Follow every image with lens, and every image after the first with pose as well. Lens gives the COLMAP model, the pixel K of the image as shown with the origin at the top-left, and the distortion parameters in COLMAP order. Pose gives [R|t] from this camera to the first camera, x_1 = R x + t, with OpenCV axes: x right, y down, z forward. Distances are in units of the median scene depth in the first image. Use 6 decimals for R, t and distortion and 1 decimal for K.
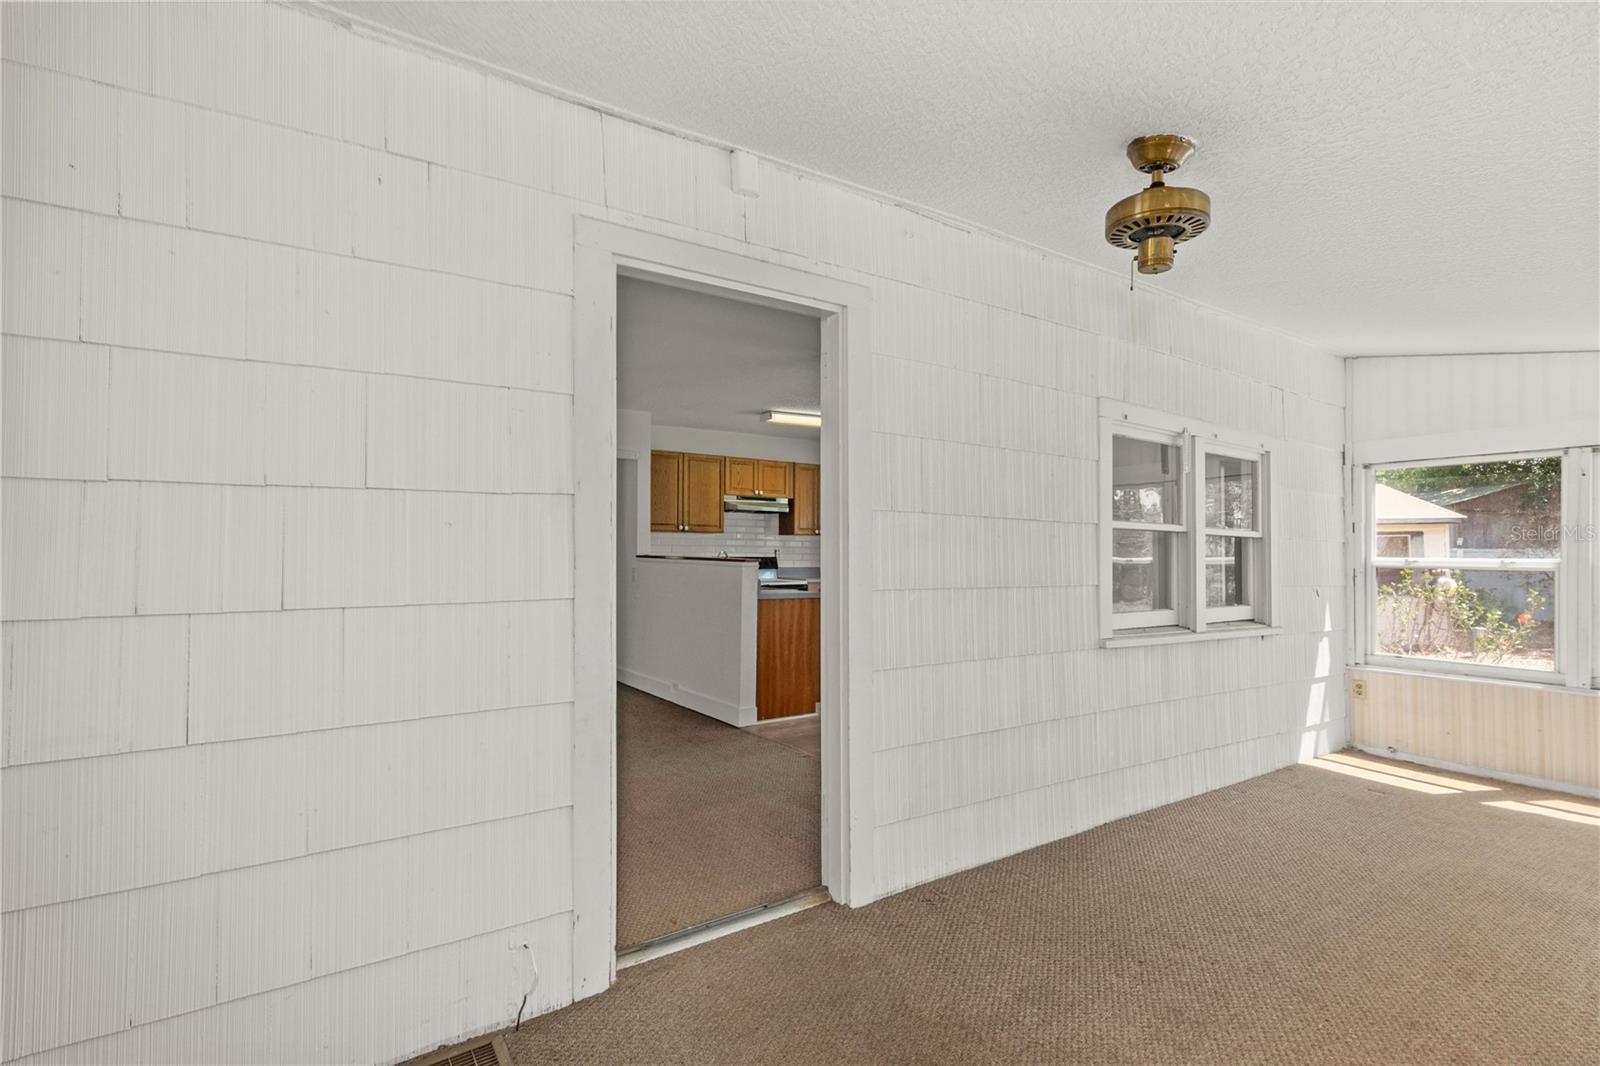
lens RADIAL K [[758.9, 0, 800.0], [0, 758.9, 533.0], [0, 0, 1]] dist [0.001490, -0.000235]
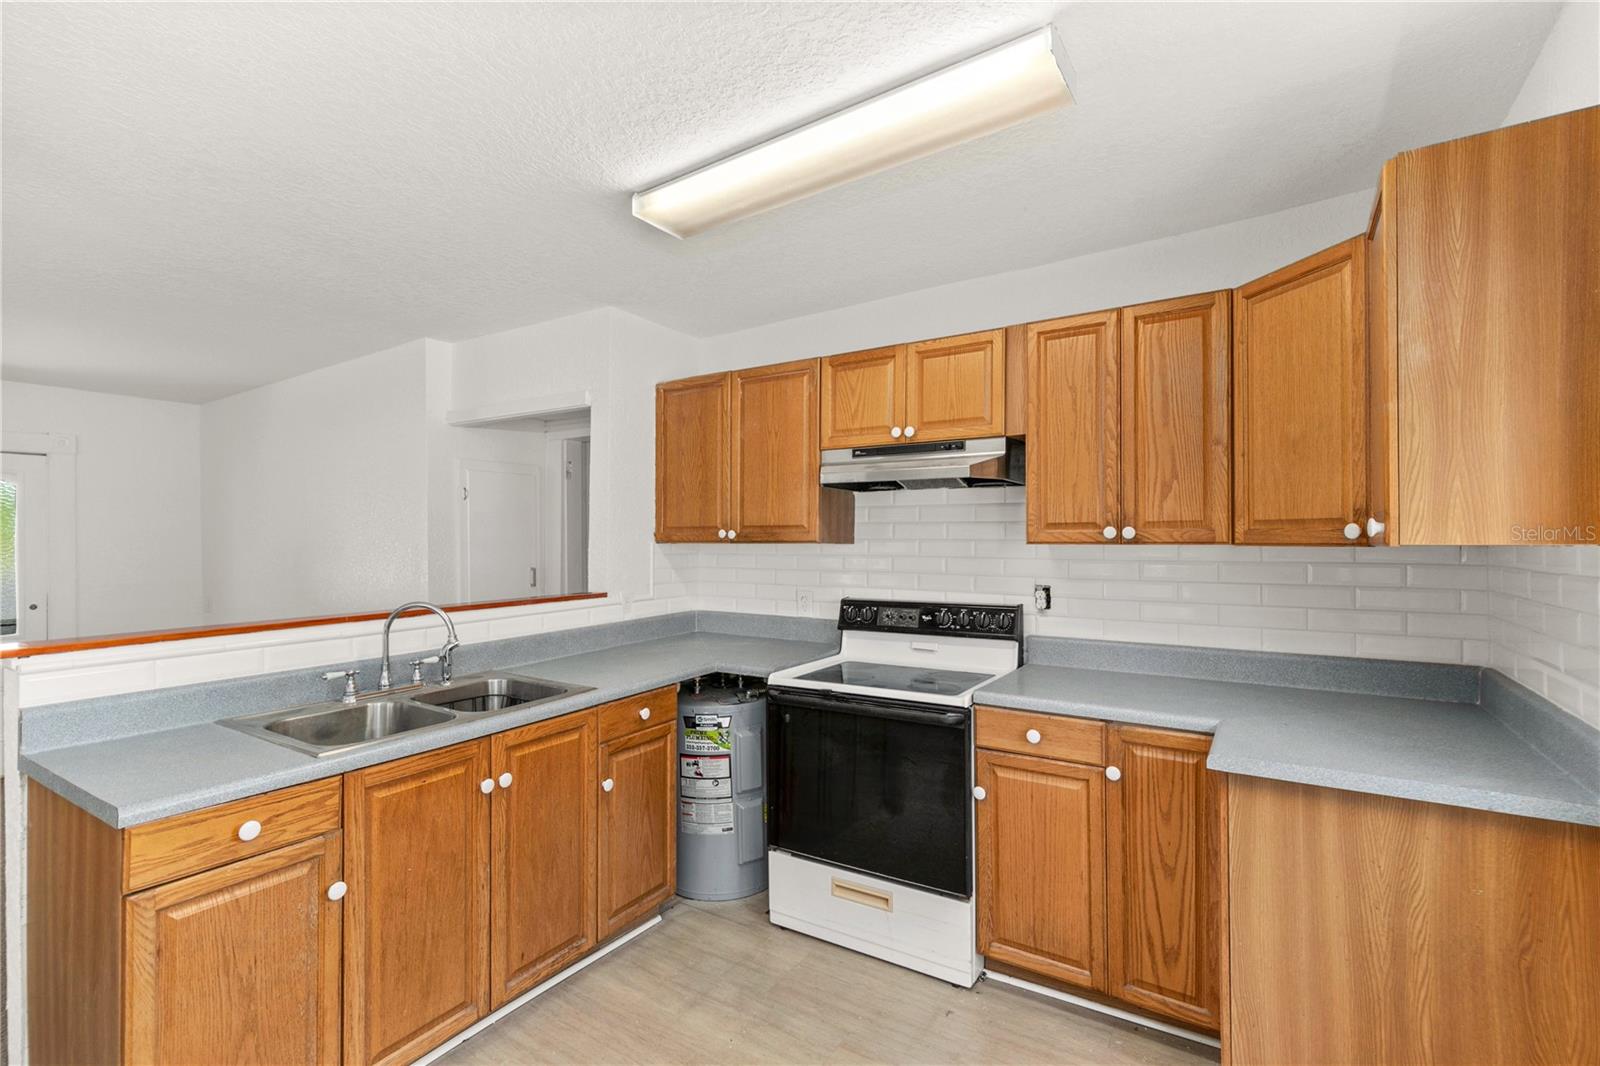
lens RADIAL K [[724.4, 0, 791.4], [0, 724.4, 533.6], [0, 0, 1]] dist [0.001728, -0.000451]
pose [[0.379514, -0.017099, -0.925028, 0.250804], [0.026537, 0.999619, -0.007590, -0.002723], [0.924805, -0.021667, 0.379823, 0.816718]]
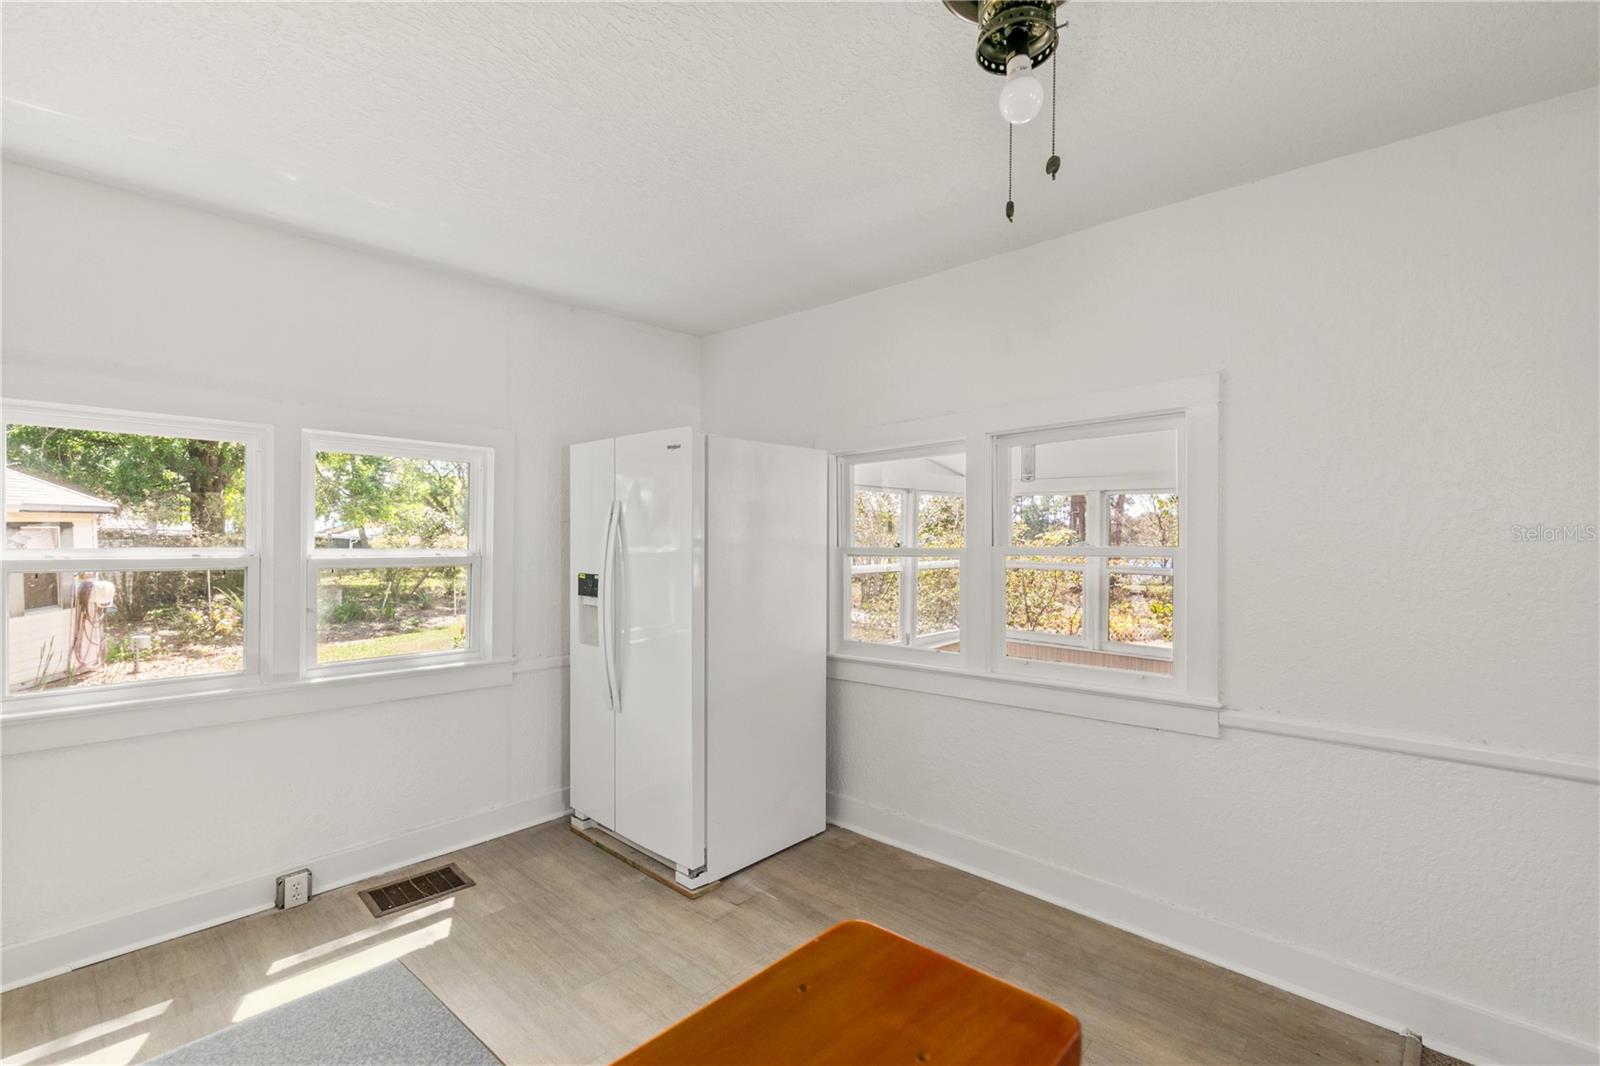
lens RADIAL K [[724.4, 0, 791.4], [0, 724.4, 533.6], [0, 0, 1]] dist [0.001728, -0.000451]
pose [[-0.207812, -0.001062, 0.978168, -0.088963], [-0.021935, 0.999753, -0.003575, -0.006289], [-0.977923, -0.022199, -0.207784, 0.696560]]
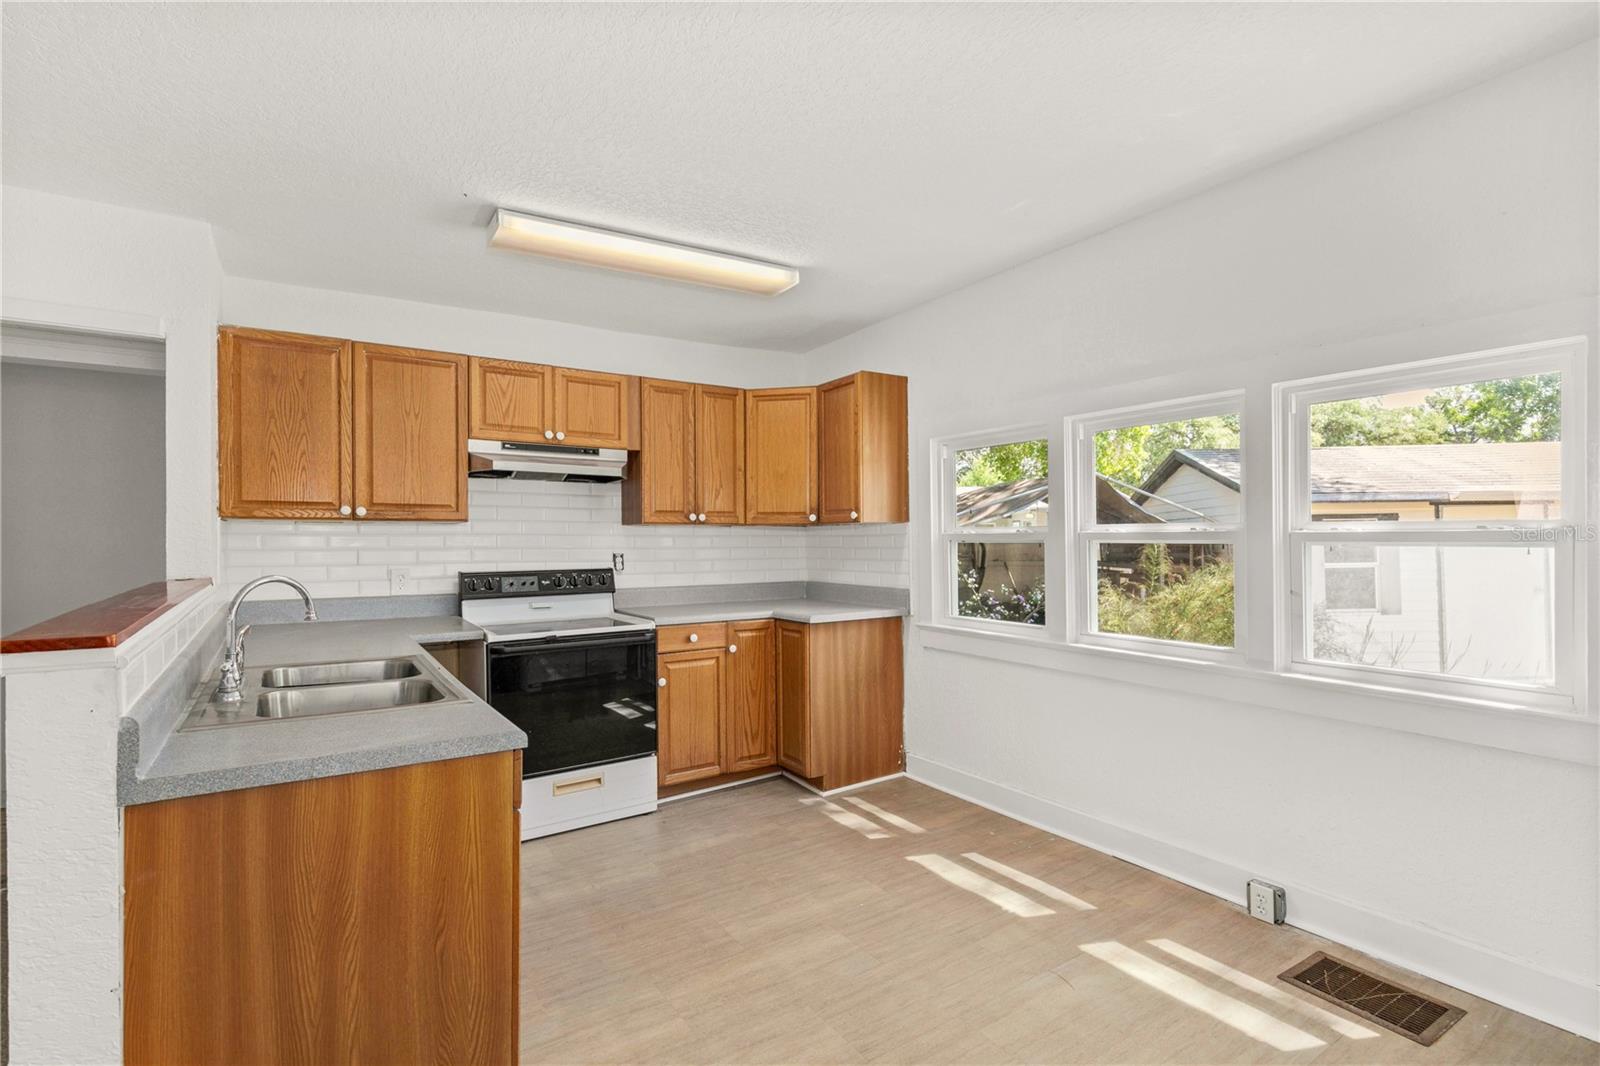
lens RADIAL K [[758.9, 0, 800.0], [0, 758.9, 533.0], [0, 0, 1]] dist [0.001490, -0.000235]
pose [[0.999820, -0.012328, -0.014438, 0.105270], [0.012522, 0.999831, 0.013452, 0.002984], [0.014270, -0.013630, 0.999805, 0.529581]]
